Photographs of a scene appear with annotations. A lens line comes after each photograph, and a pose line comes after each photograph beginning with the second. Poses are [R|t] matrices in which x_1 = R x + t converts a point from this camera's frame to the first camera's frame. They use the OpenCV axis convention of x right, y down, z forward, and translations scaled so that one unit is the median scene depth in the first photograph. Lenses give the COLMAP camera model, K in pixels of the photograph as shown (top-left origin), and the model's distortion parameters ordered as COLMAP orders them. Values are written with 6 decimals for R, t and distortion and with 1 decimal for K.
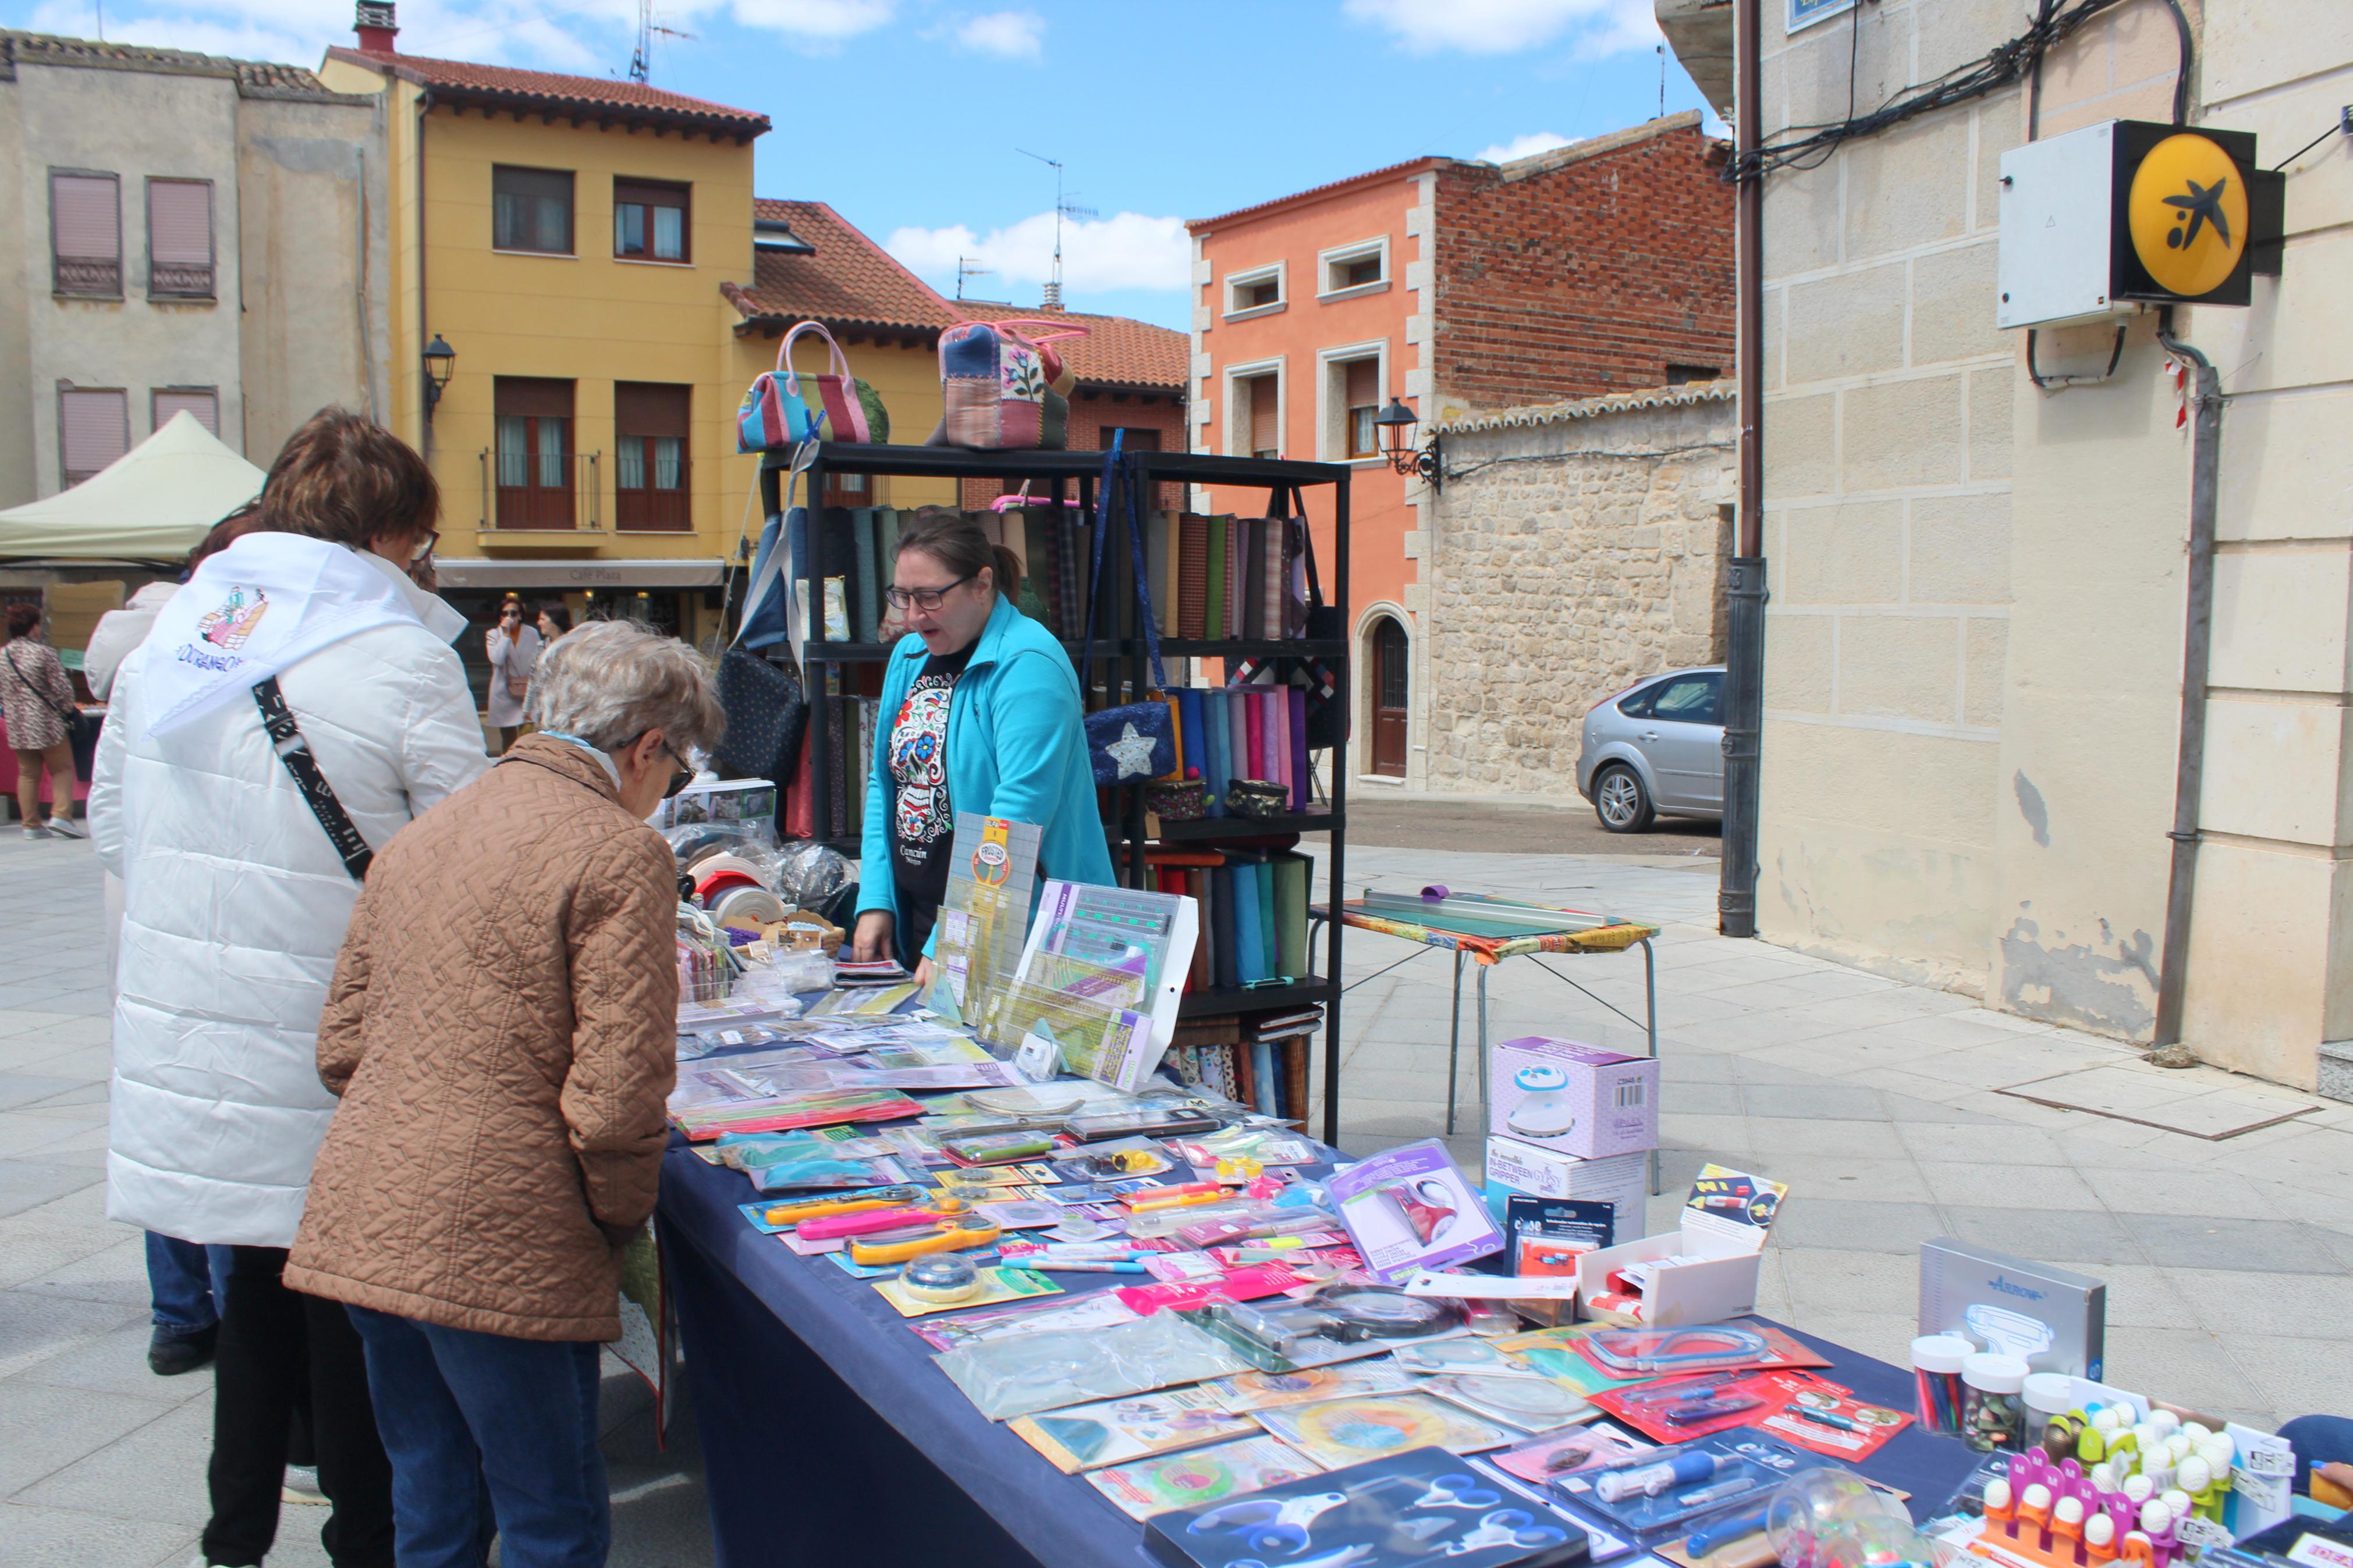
lens RADIAL K [[1968.0, 0, 1163.3], [0, 1968.0, 798.1], [0, 0, 1]] dist [-0.171079, 0.162110]
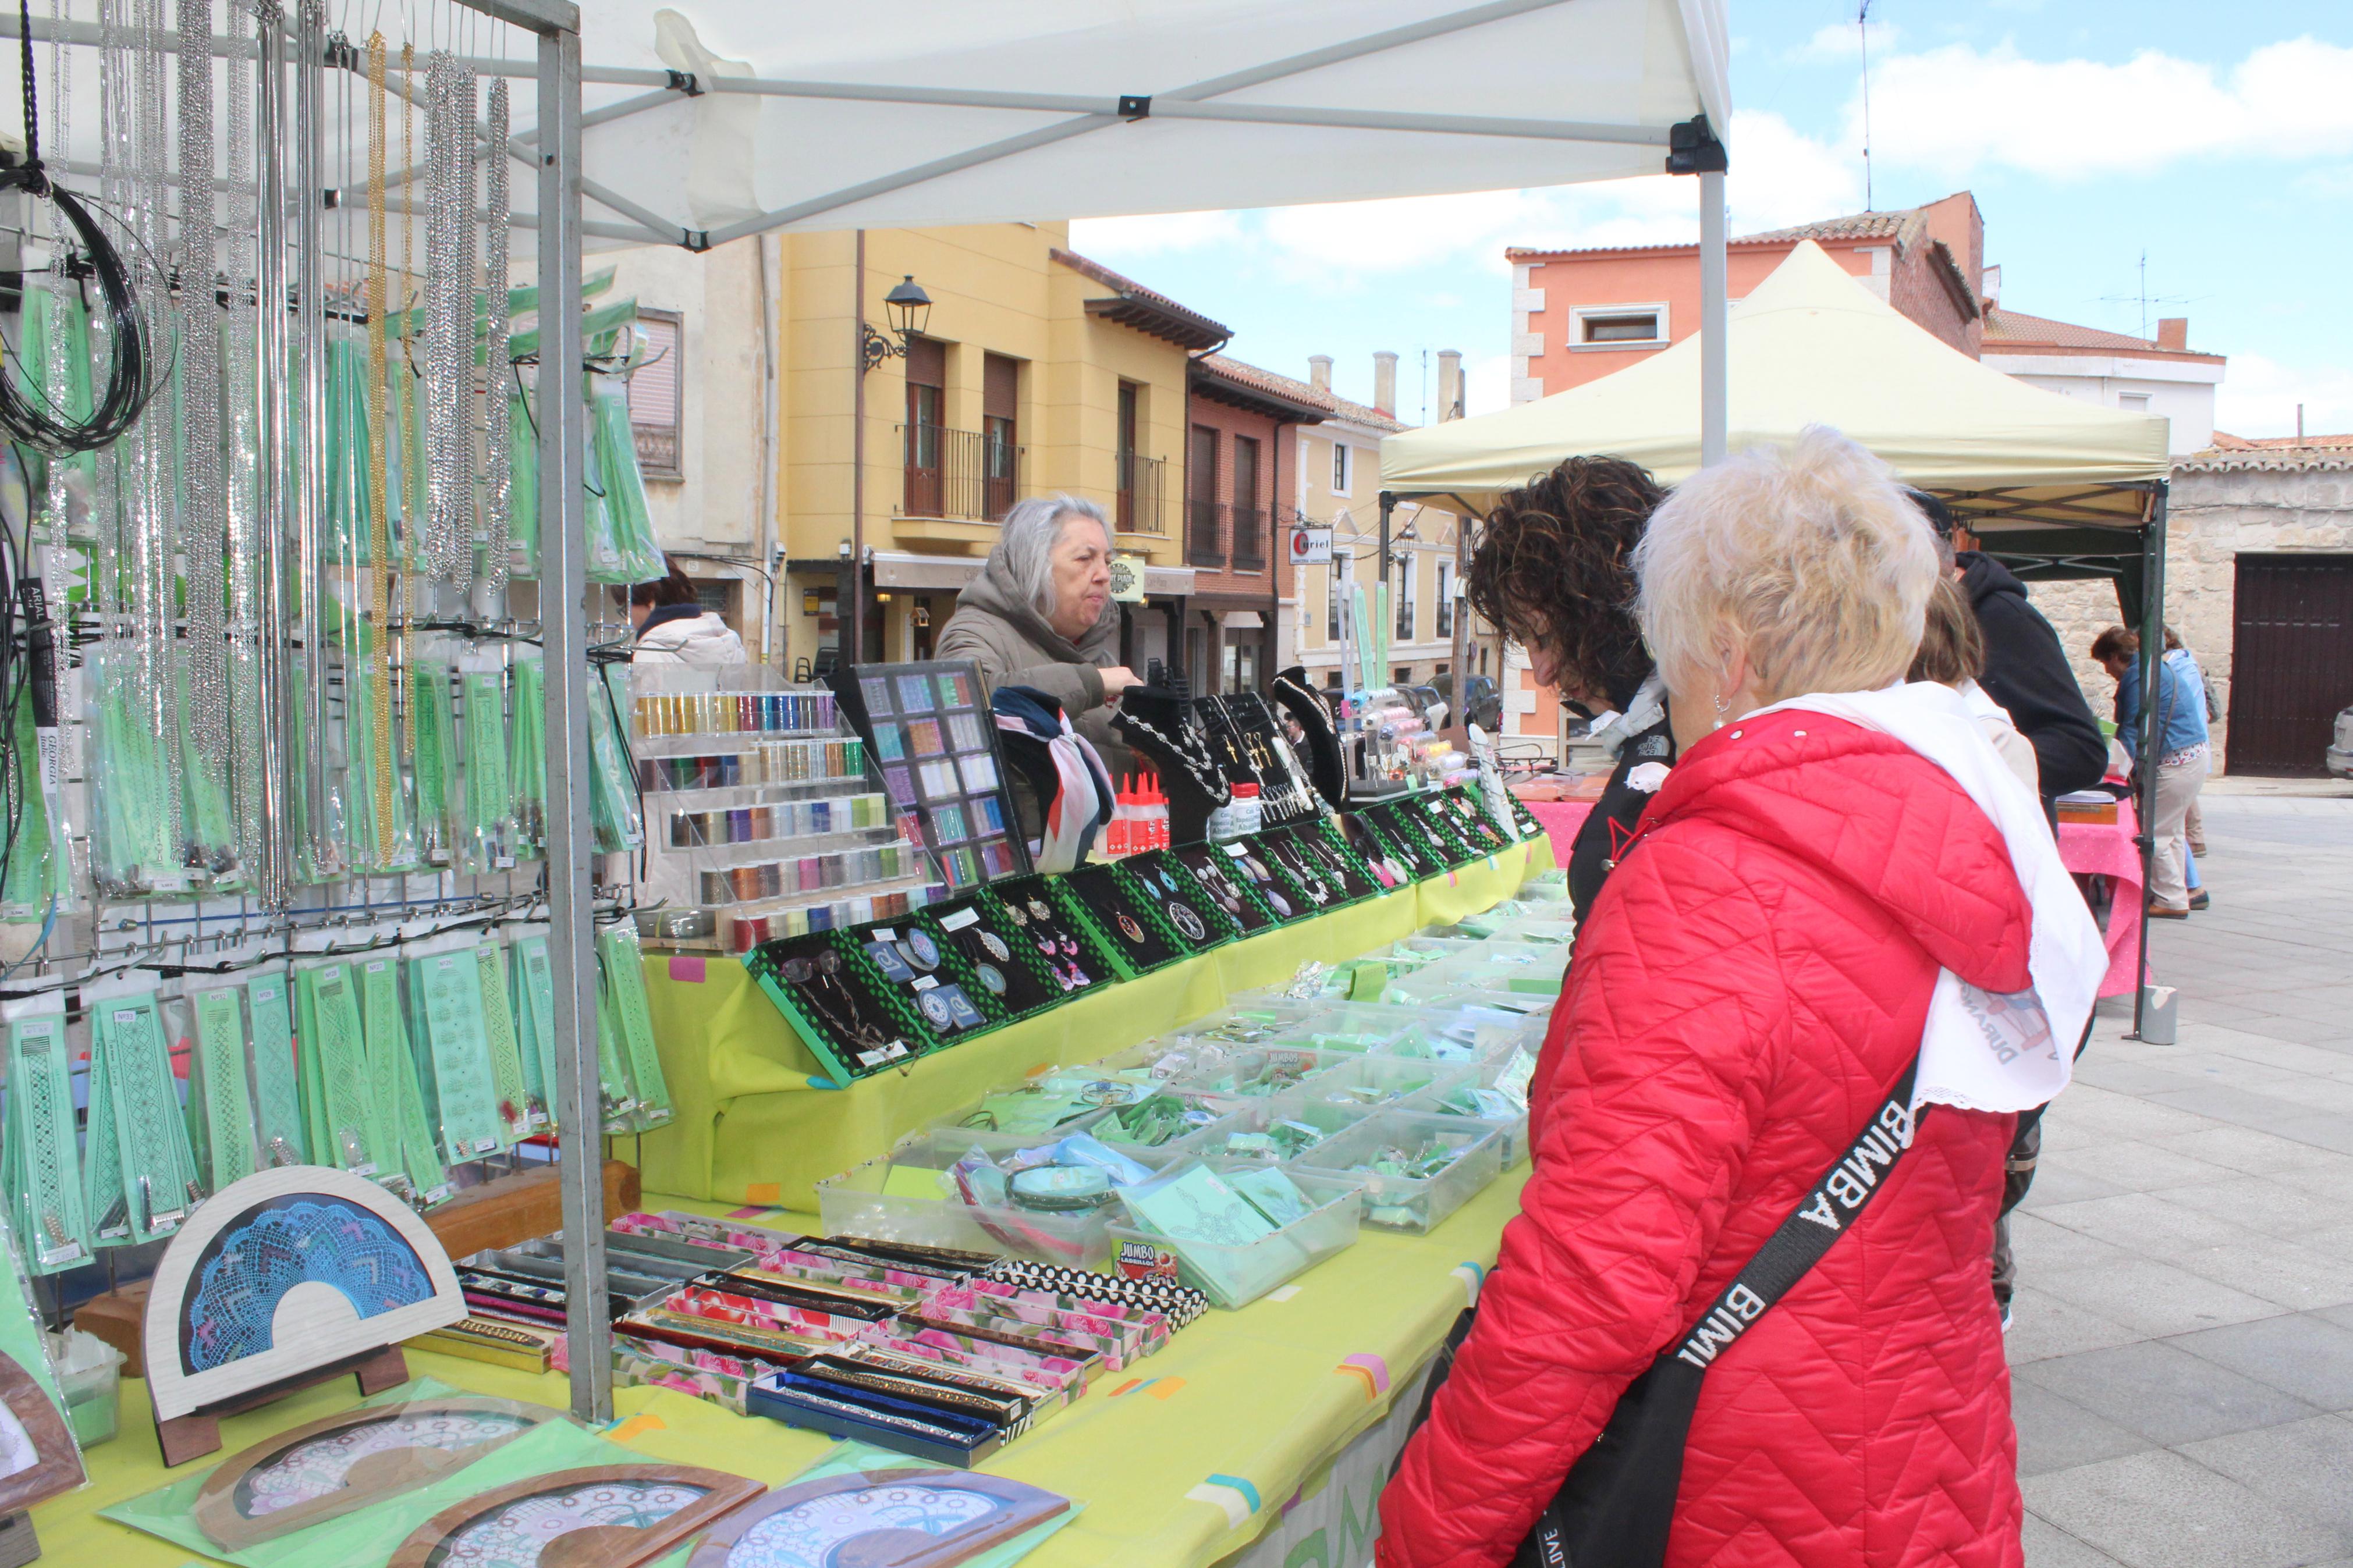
lens RADIAL K [[1968.0, 0, 1163.3], [0, 1968.0, 798.1], [0, 0, 1]] dist [-0.171079, 0.162110]
pose [[0.843221, -0.040030, 0.536074, -0.907184], [0.042710, 0.999060, 0.007422, -0.026170], [-0.535867, 0.016637, 0.844138, 0.300855]]
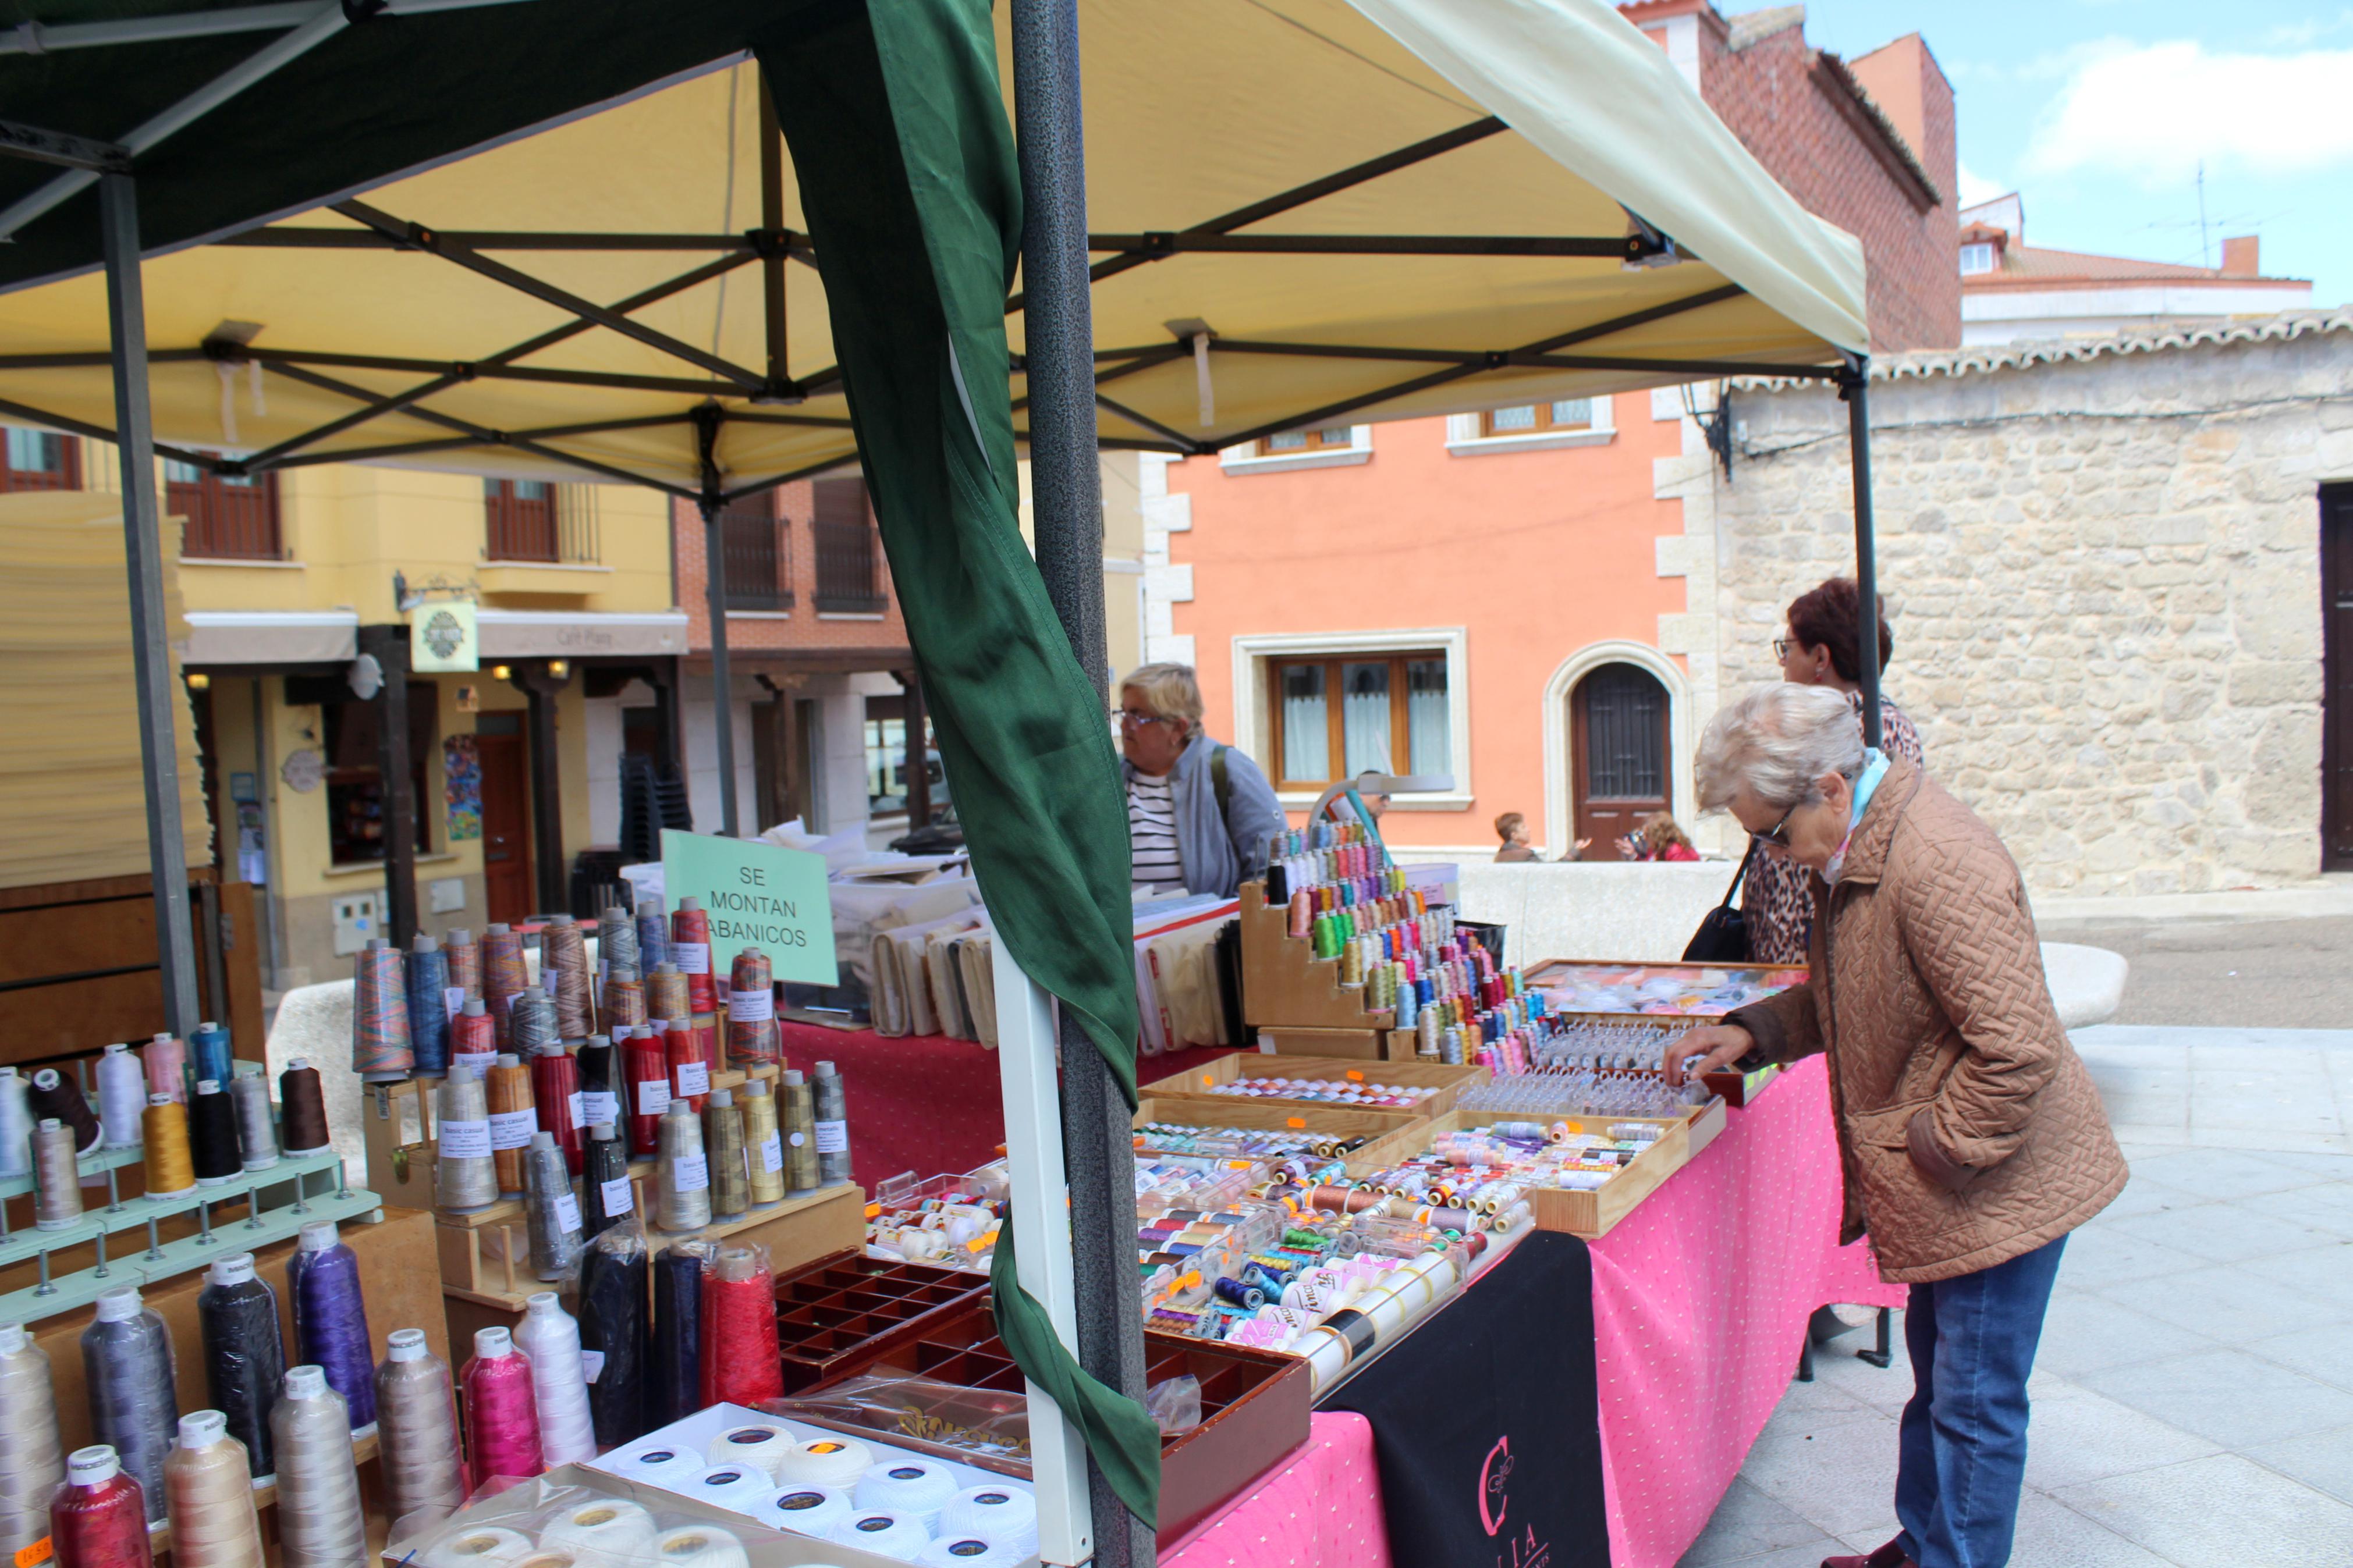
lens RADIAL K [[1968.0, 0, 1163.3], [0, 1968.0, 798.1], [0, 0, 1]] dist [-0.171079, 0.162110]
pose [[0.868017, -0.062696, 0.492560, -0.406253], [0.086501, 0.995921, -0.025671, -0.047945], [-0.488942, 0.064890, 0.869900, 0.557025]]
